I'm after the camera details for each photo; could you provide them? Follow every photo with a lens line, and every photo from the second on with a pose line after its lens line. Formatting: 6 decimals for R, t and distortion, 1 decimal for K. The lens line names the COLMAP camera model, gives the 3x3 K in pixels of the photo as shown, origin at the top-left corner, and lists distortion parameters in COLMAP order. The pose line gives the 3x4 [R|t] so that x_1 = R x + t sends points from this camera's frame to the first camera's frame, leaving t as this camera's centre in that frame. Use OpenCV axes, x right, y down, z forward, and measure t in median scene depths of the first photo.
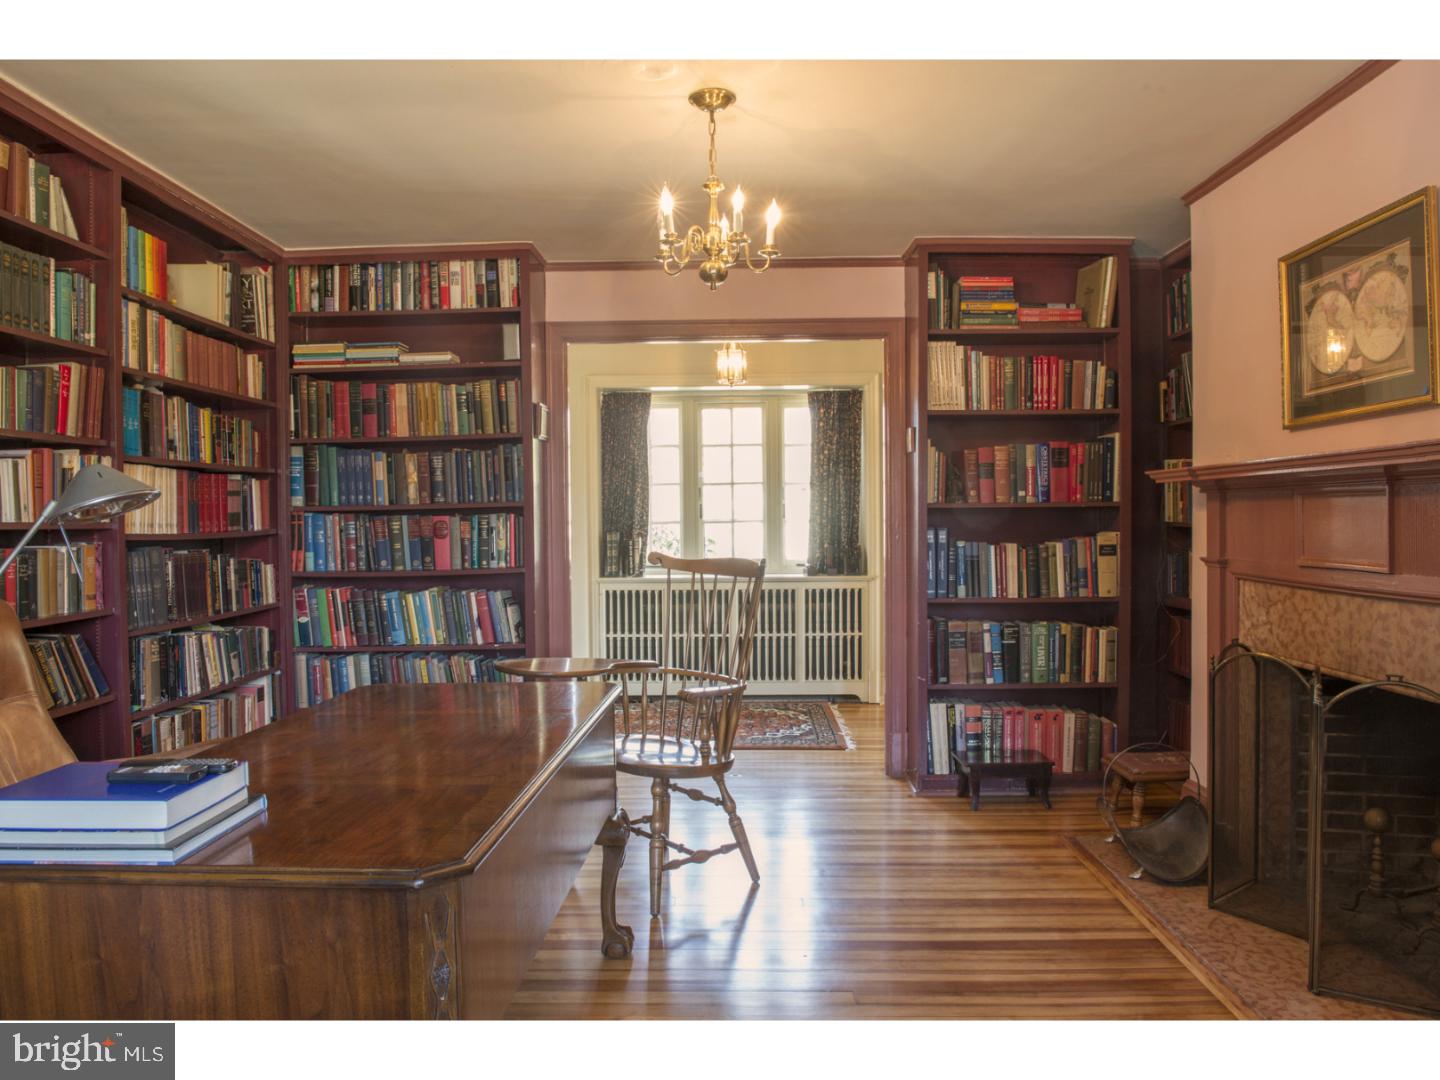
lens RADIAL K [[989.7, 0, 718.9], [0, 989.7, 541.1], [0, 0, 1]] dist [-0.038801, -0.005000]
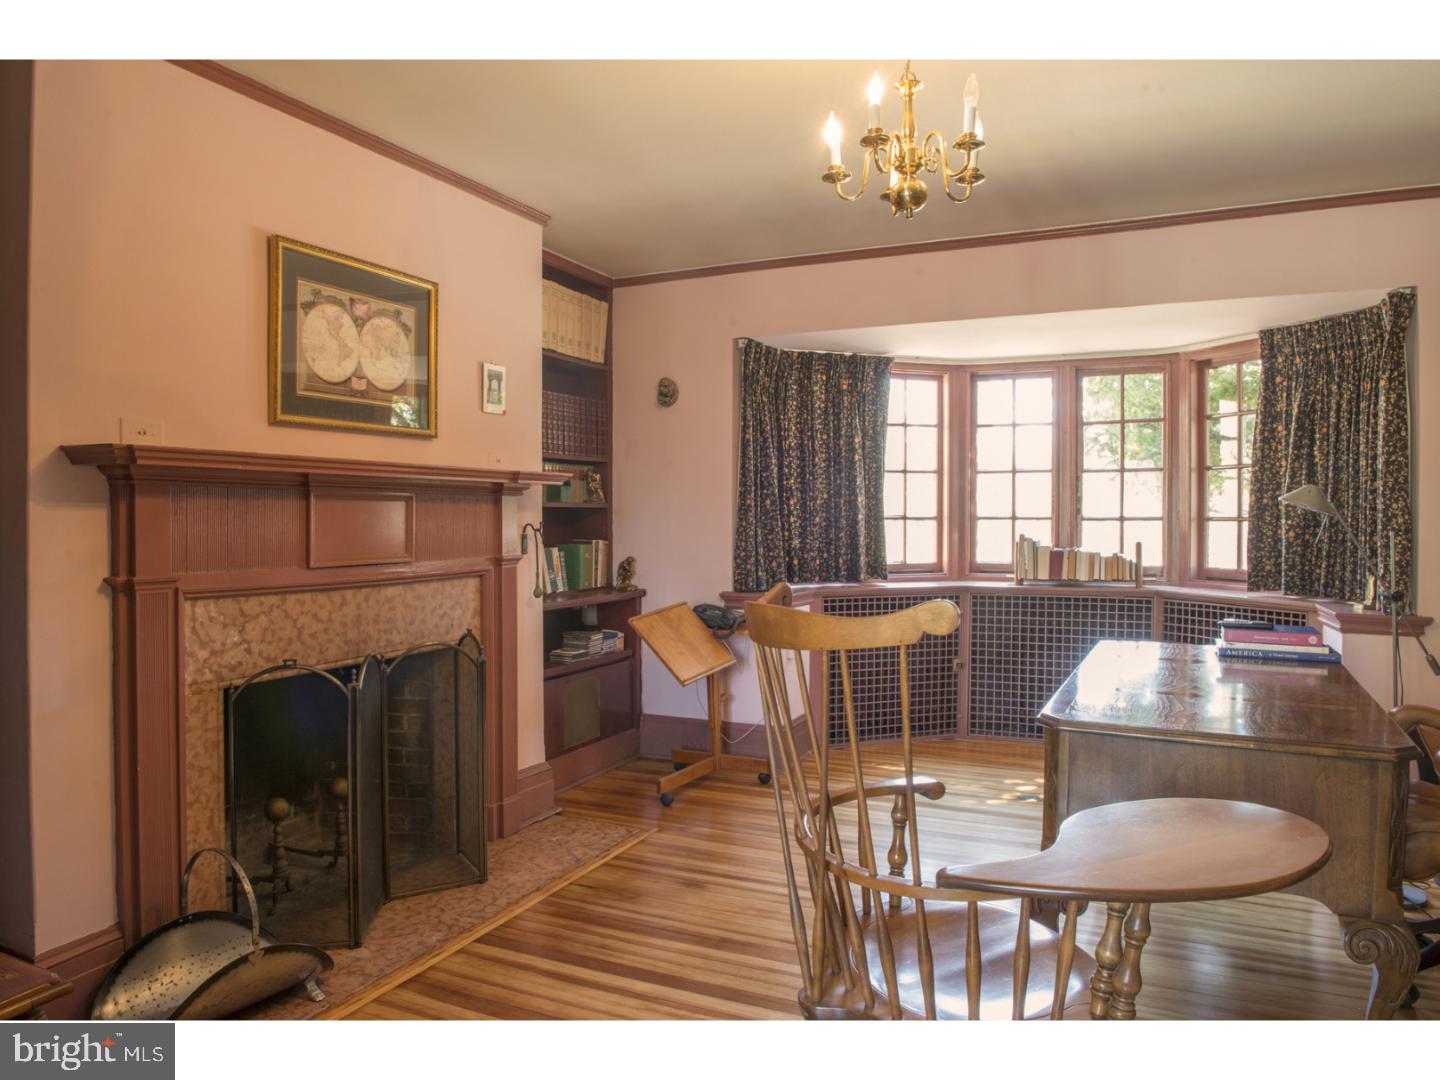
lens RADIAL K [[989.7, 0, 713.8], [0, 989.7, 530.4], [0, 0, 1]] dist [-0.038801, -0.005000]
pose [[-0.913782, 0.000461, 0.406206, -0.182638], [0.015200, 0.999338, 0.033060, -0.040887], [-0.405922, 0.036384, -0.913183, 1.811337]]
